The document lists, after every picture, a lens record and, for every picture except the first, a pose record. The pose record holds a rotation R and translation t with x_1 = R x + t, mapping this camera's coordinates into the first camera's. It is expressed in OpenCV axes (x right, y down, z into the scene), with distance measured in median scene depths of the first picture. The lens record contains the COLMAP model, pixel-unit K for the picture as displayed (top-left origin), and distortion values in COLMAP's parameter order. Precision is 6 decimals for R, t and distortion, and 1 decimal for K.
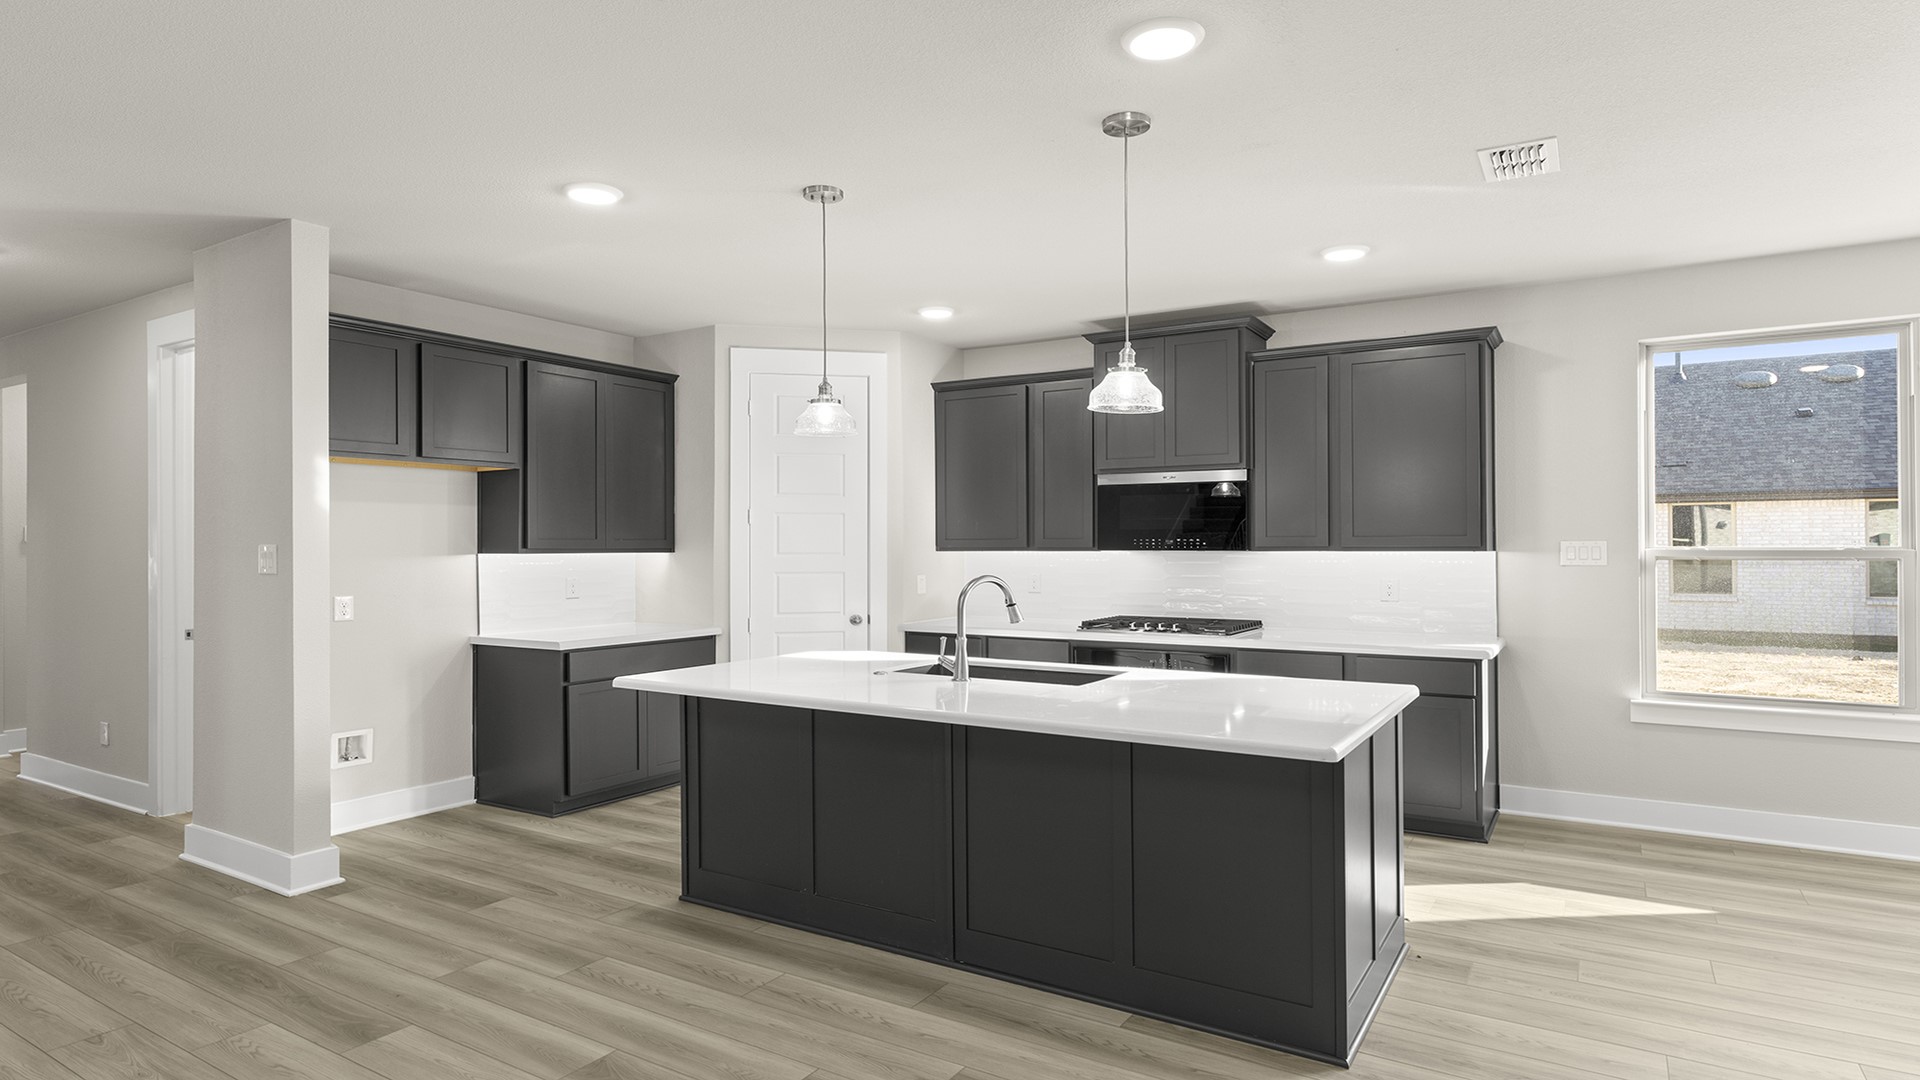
lens RADIAL K [[1047.9, 0, 968.5], [0, 1047.9, 549.2], [0, 0, 1]] dist [0.015451, 0.000132]
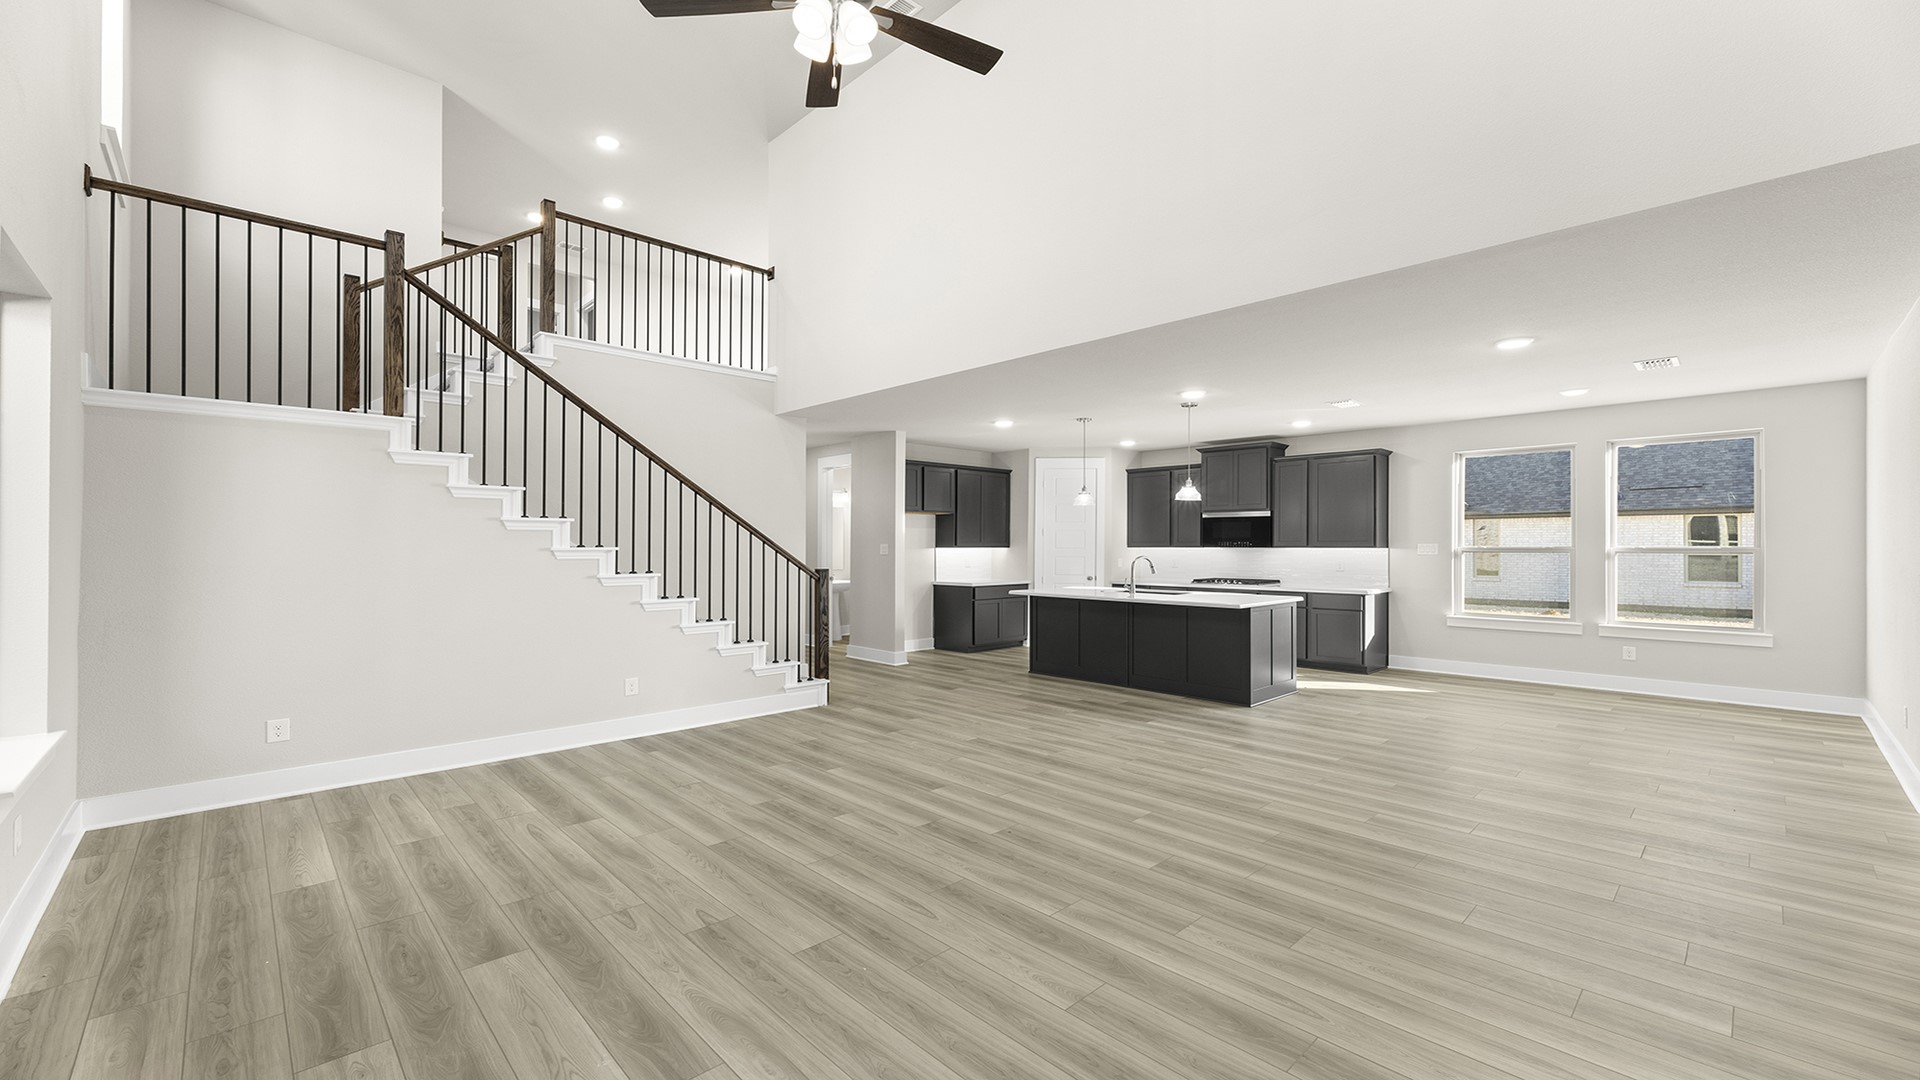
lens RADIAL K [[764.3, 0, 954.4], [0, 764.3, 547.8], [0, 0, 1]] dist [0.000276, -0.000132]
pose [[0.965128, 0.004146, -0.261747, 0.044143], [-0.003646, 0.999990, 0.002397, 0.000605], [0.261755, -0.001359, 0.965133, -0.734684]]
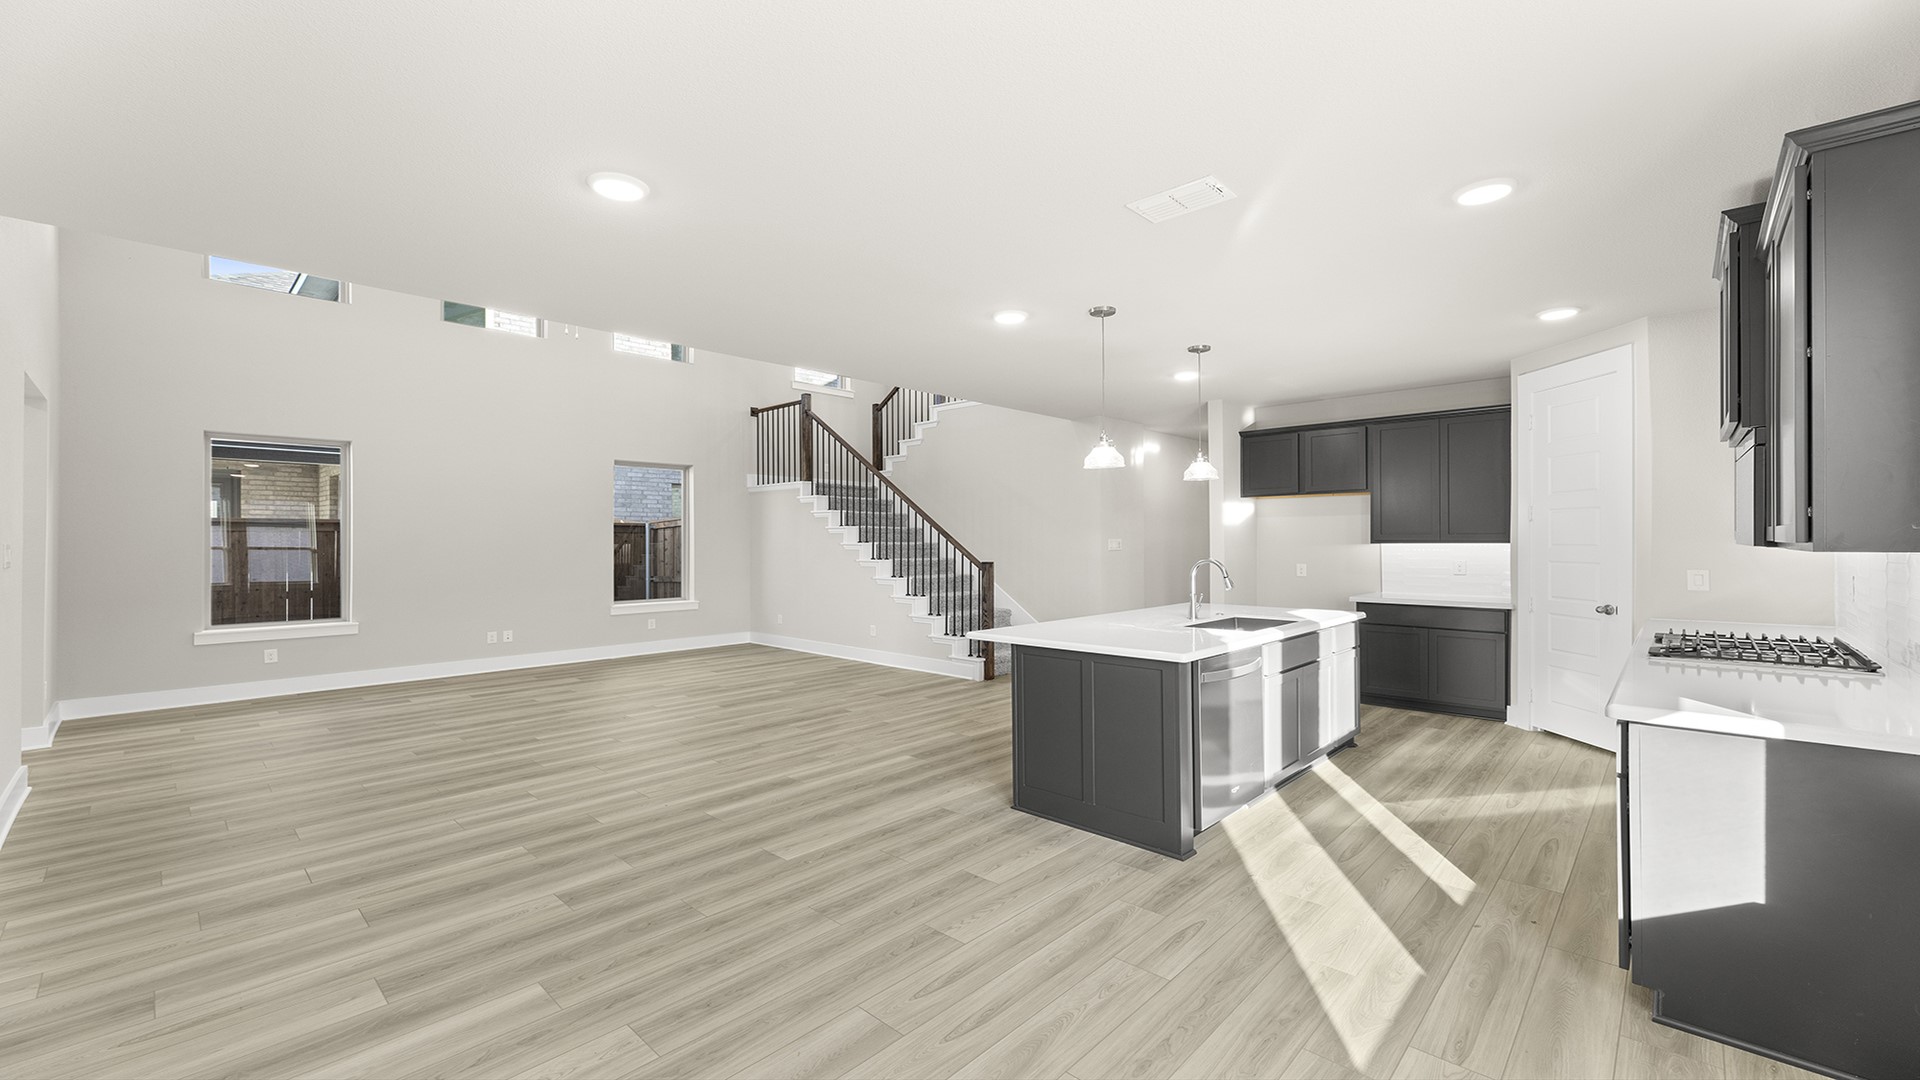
lens RADIAL K [[764.3, 0, 954.4], [0, 764.3, 547.8], [0, 0, 1]] dist [0.000276, -0.000132]
pose [[-0.218935, 0.012327, -0.975661, 0.857980], [0.002109, 0.999924, 0.012161, -0.005347], [0.975737, 0.000605, -0.218945, 0.586450]]
